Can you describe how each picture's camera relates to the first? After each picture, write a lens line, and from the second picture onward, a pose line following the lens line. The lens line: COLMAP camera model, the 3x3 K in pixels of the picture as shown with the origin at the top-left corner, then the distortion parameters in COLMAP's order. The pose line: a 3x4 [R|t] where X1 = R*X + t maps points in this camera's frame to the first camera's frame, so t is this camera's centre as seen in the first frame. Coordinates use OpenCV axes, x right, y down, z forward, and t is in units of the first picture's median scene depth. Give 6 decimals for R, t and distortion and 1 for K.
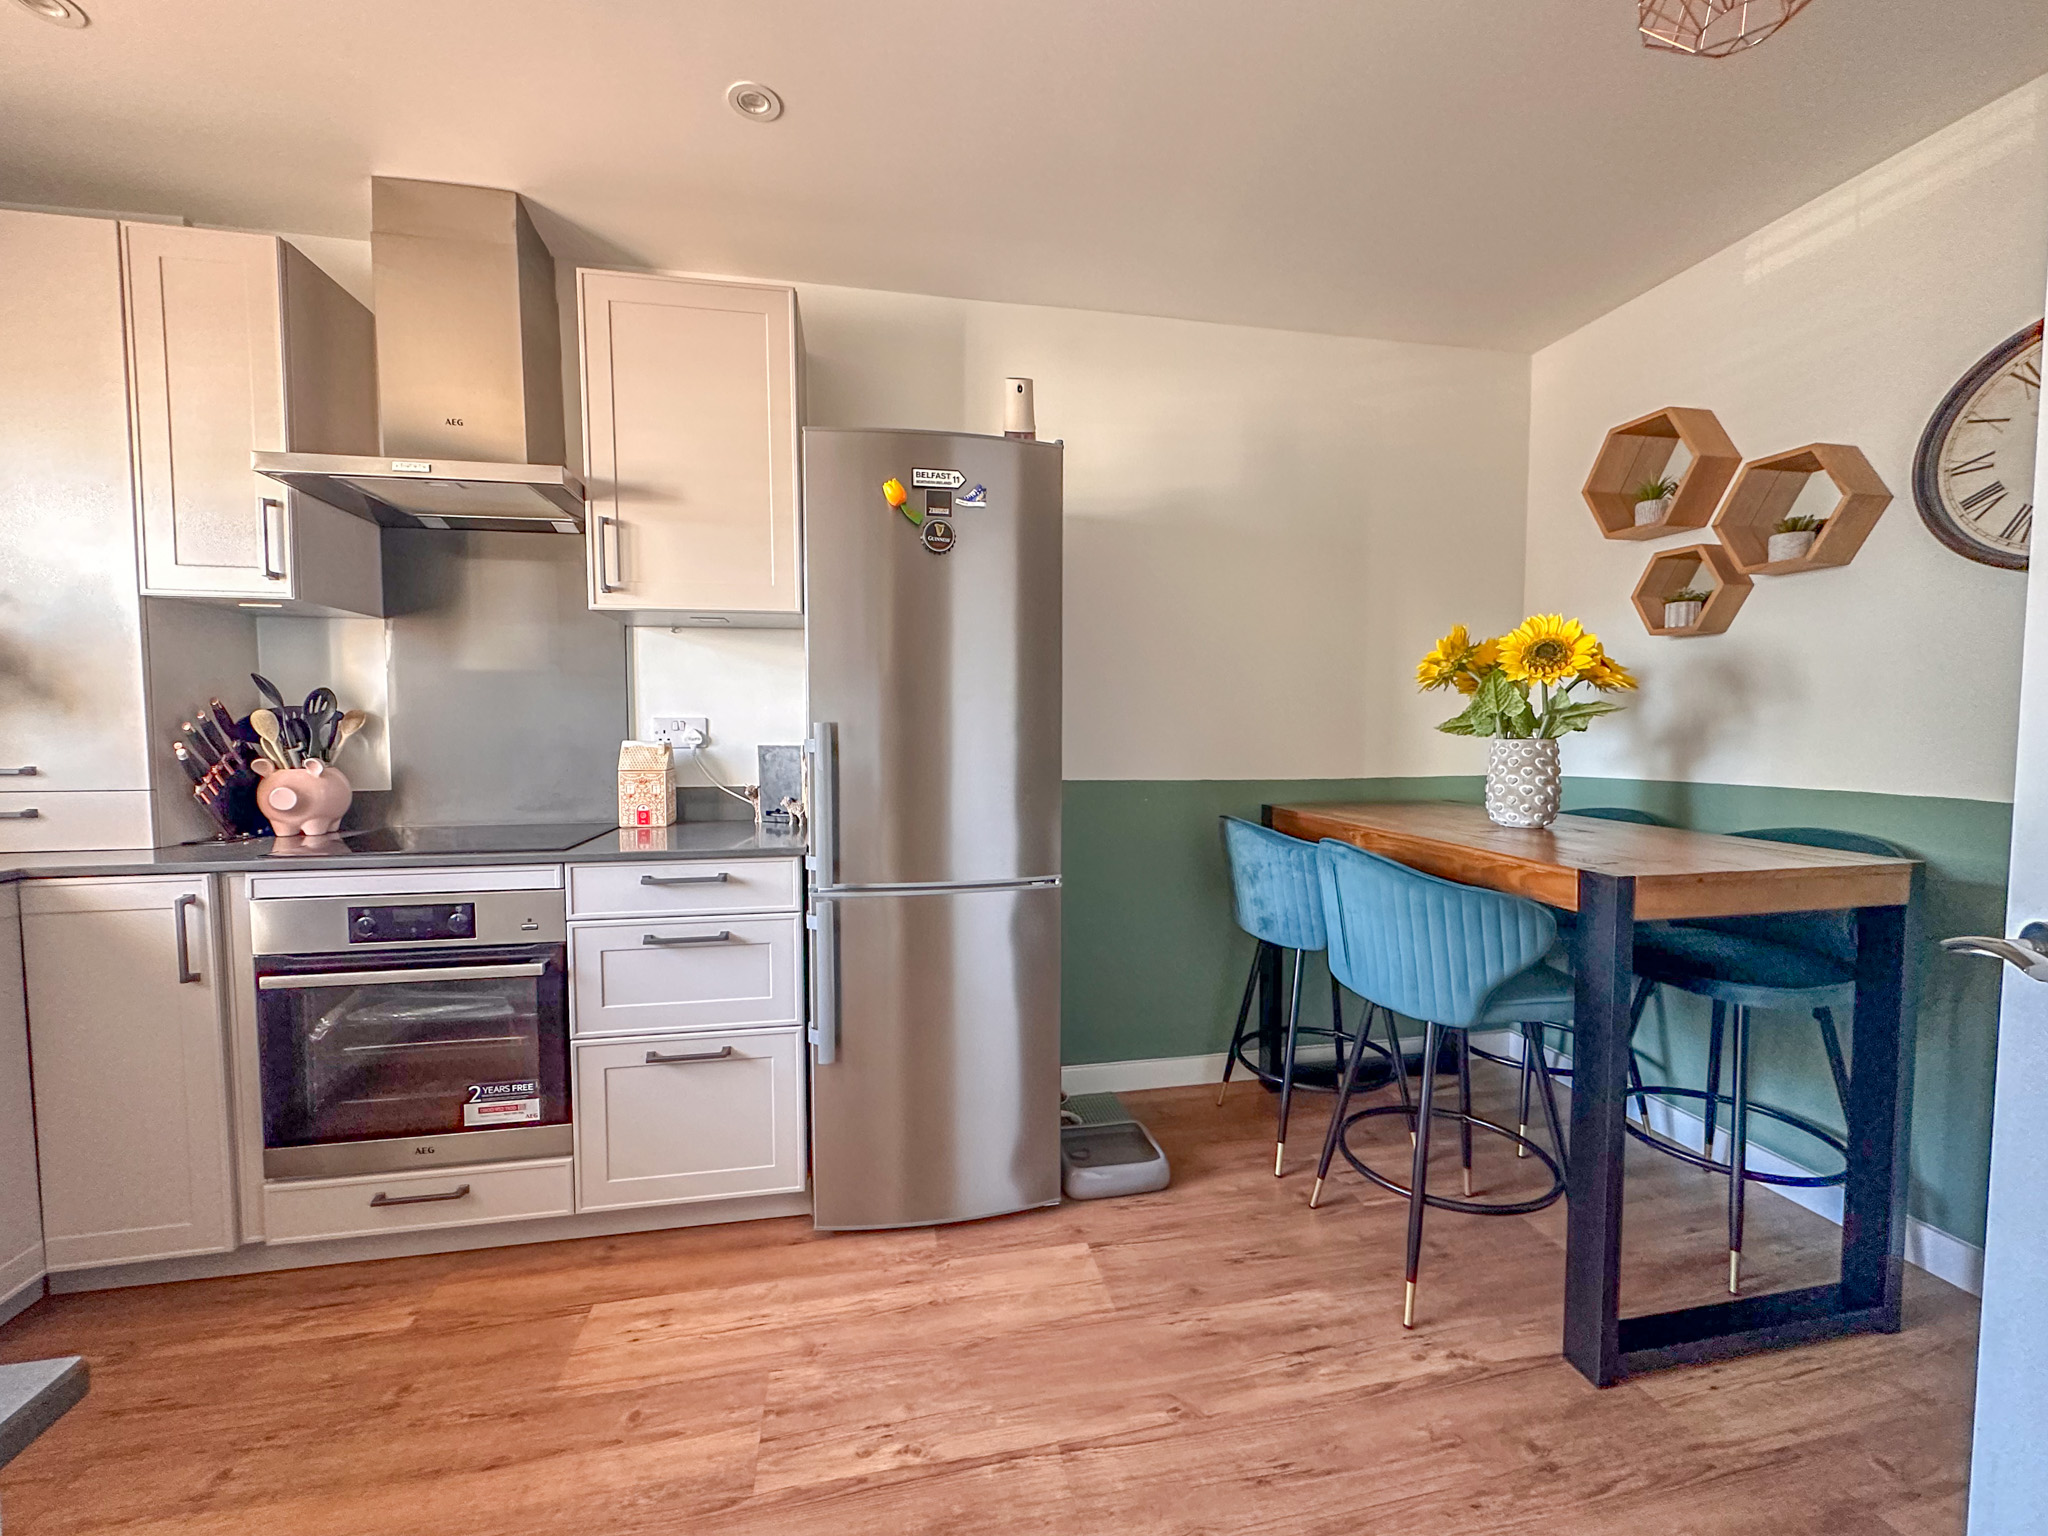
lens RADIAL K [[830.9, 0, 1020.5], [0, 830.9, 772.0], [0, 0, 1]] dist [-0.000755, 0.000049]
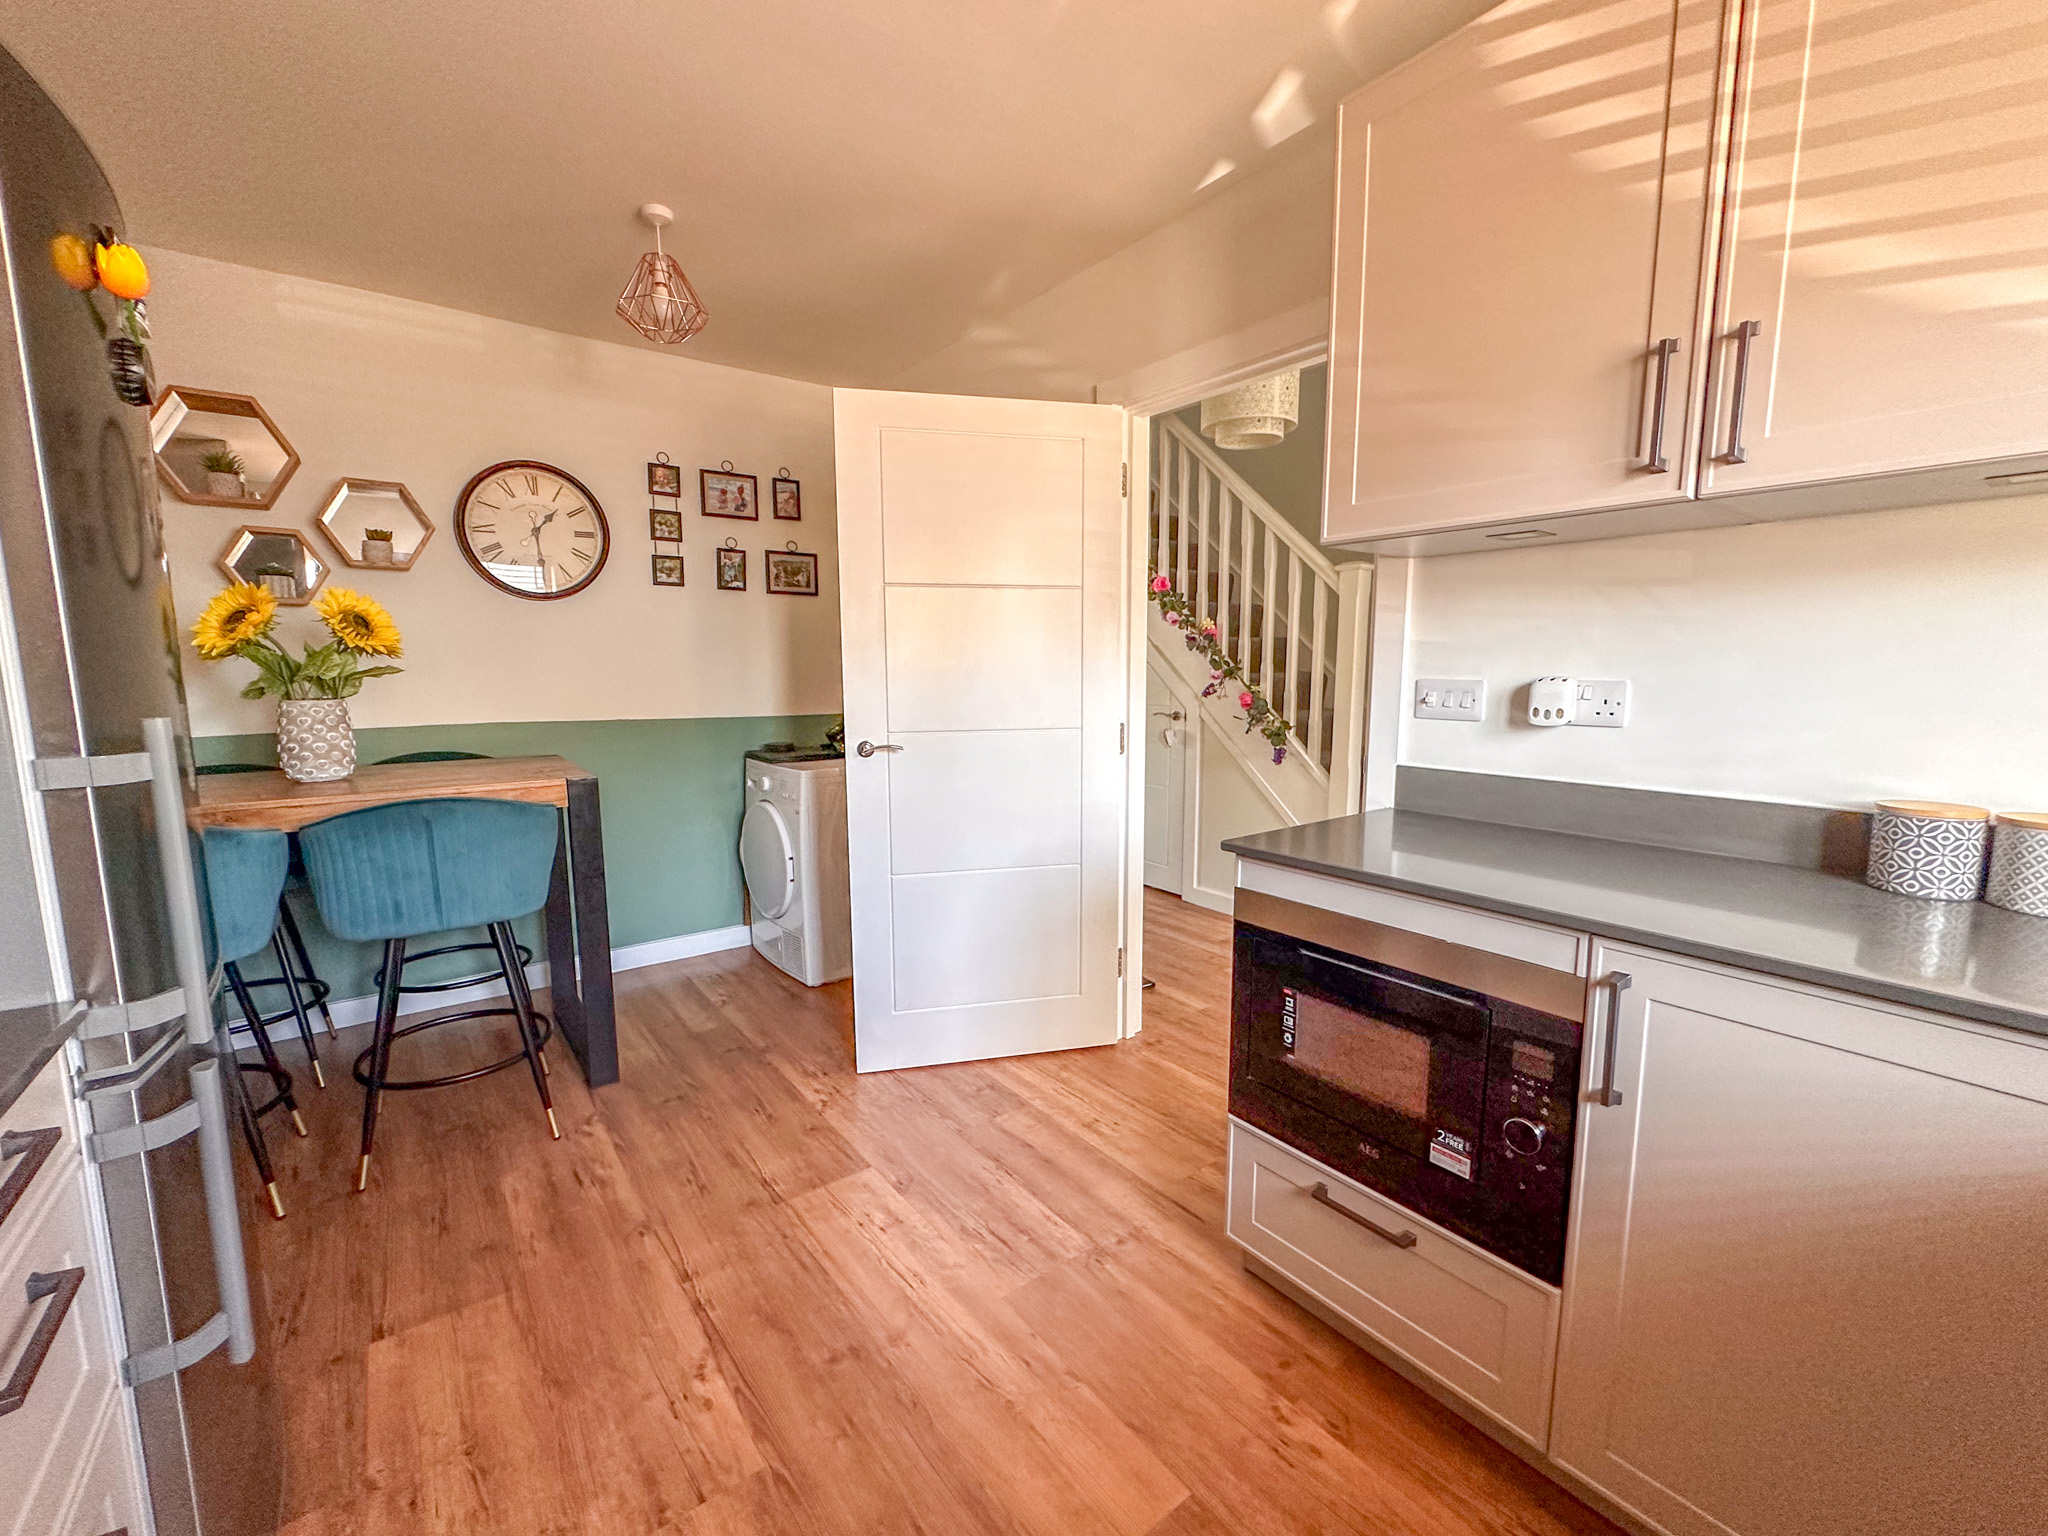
lens RADIAL K [[844.6, 0, 1026.0], [0, 844.6, 767.9], [0, 0, 1]] dist [-0.000131, 0.000380]
pose [[-0.440741, -0.115312, 0.890197, -0.906980], [0.056066, 0.986242, 0.155512, -0.081602], [-0.895881, 0.118451, -0.428212, 0.747671]]
